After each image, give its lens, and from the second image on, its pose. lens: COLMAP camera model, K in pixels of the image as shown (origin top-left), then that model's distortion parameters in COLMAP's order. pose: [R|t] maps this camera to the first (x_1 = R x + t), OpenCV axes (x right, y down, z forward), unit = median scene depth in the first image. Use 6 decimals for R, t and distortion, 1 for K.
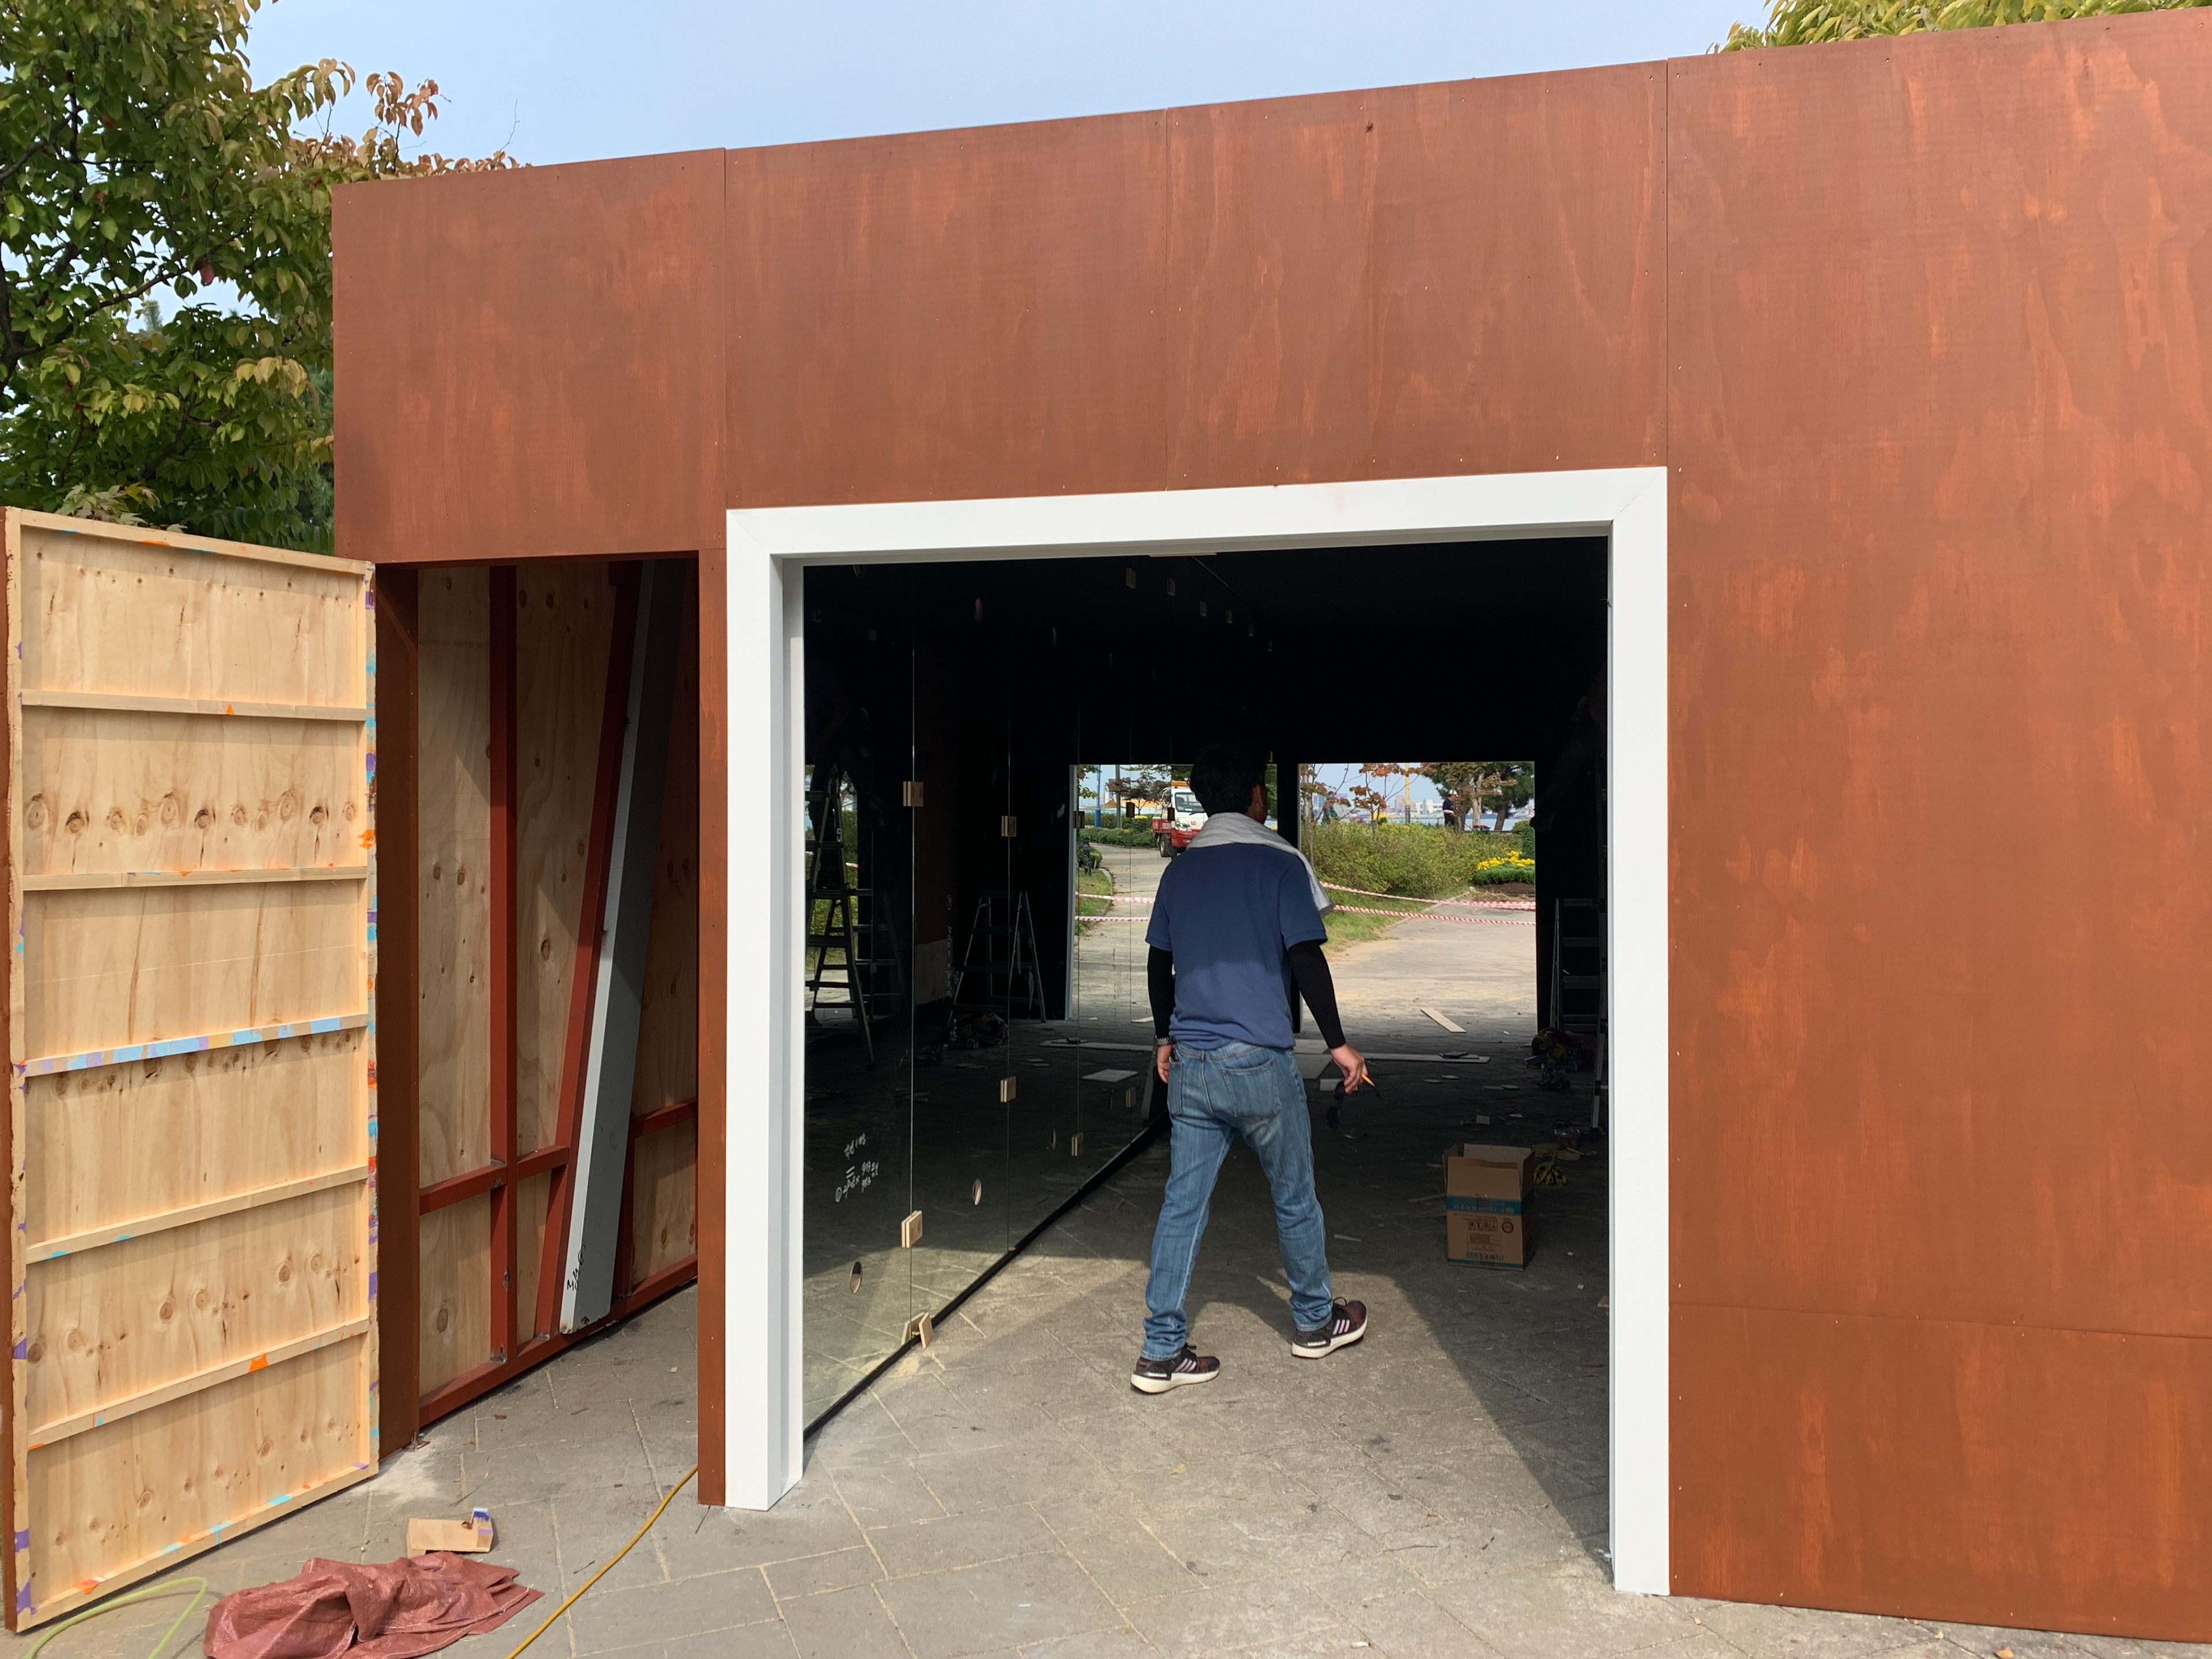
lens RADIAL K [[1654.5, 0, 1103.9], [0, 1654.5, 828.4], [0, 0, 1]] dist [0.041816, 0.000401]
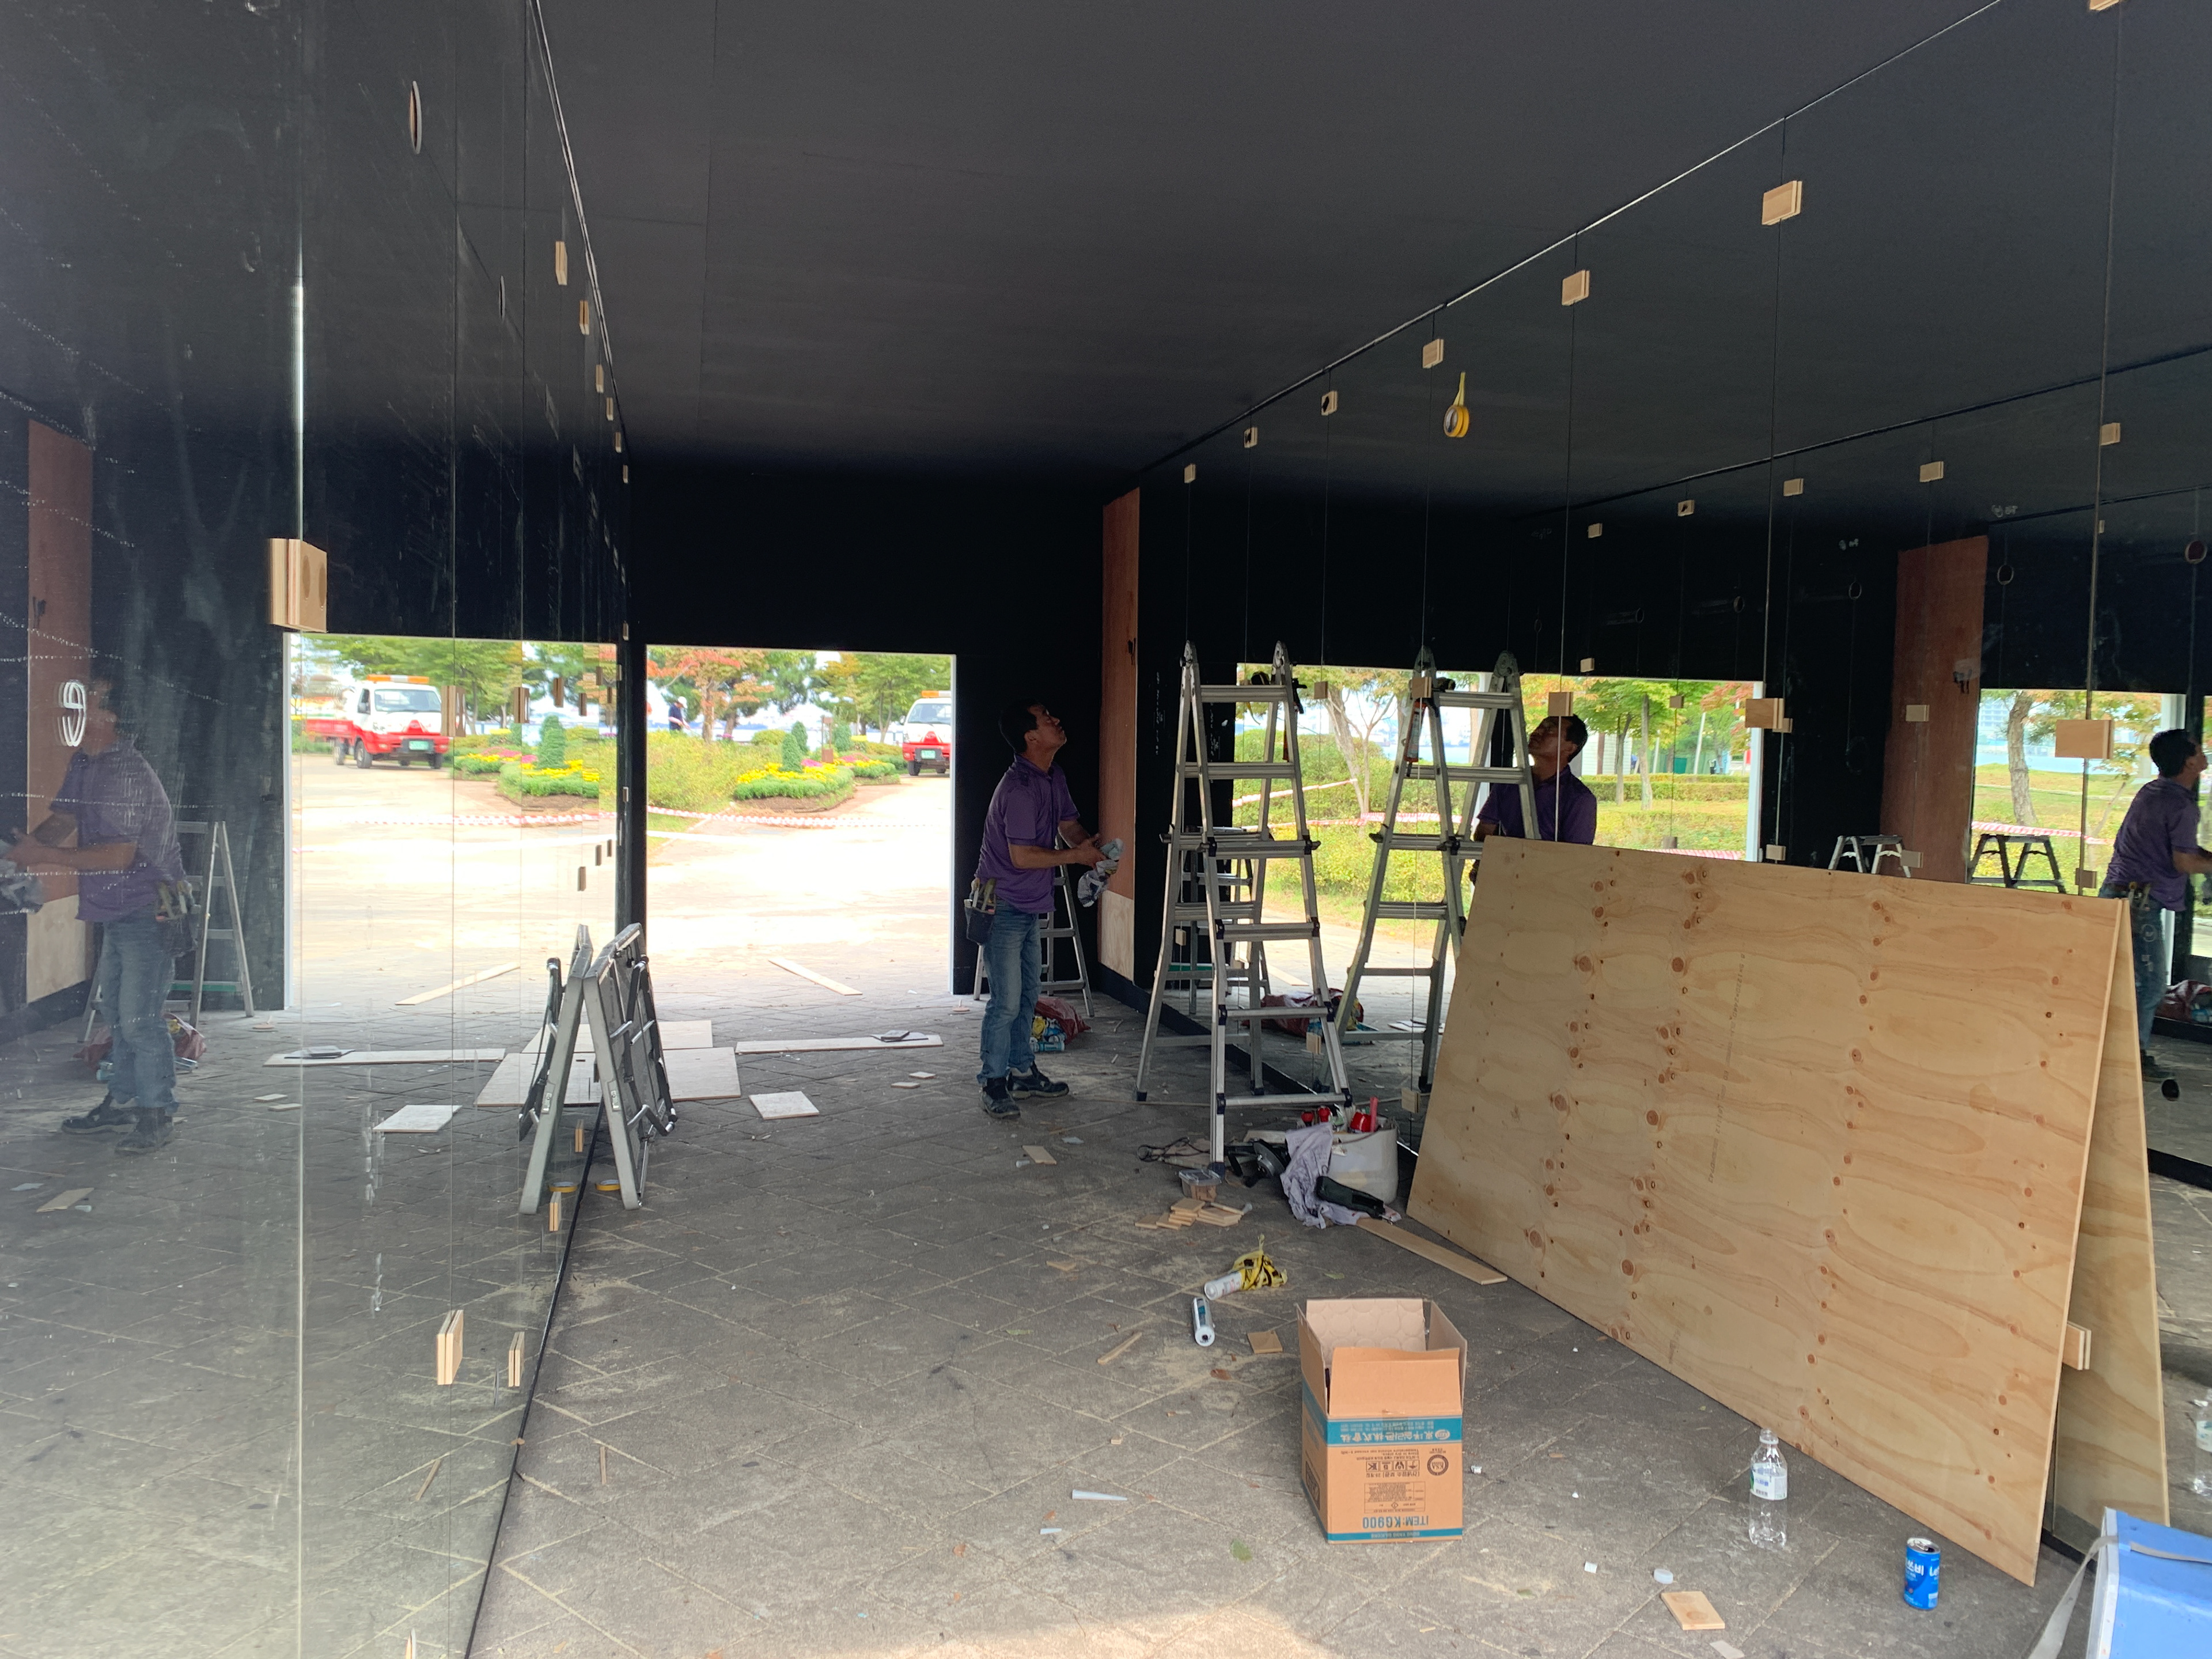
lens RADIAL K [[1654.5, 0, 1110.2], [0, 1654.5, 828.7], [0, 0, 1]] dist [0.041816, 0.000401]
pose [[0.884214, -0.011917, 0.466930, -0.051010], [-0.013532, 0.998601, 0.051112, 0.001519], [-0.466886, -0.051512, 0.882816, 0.272467]]
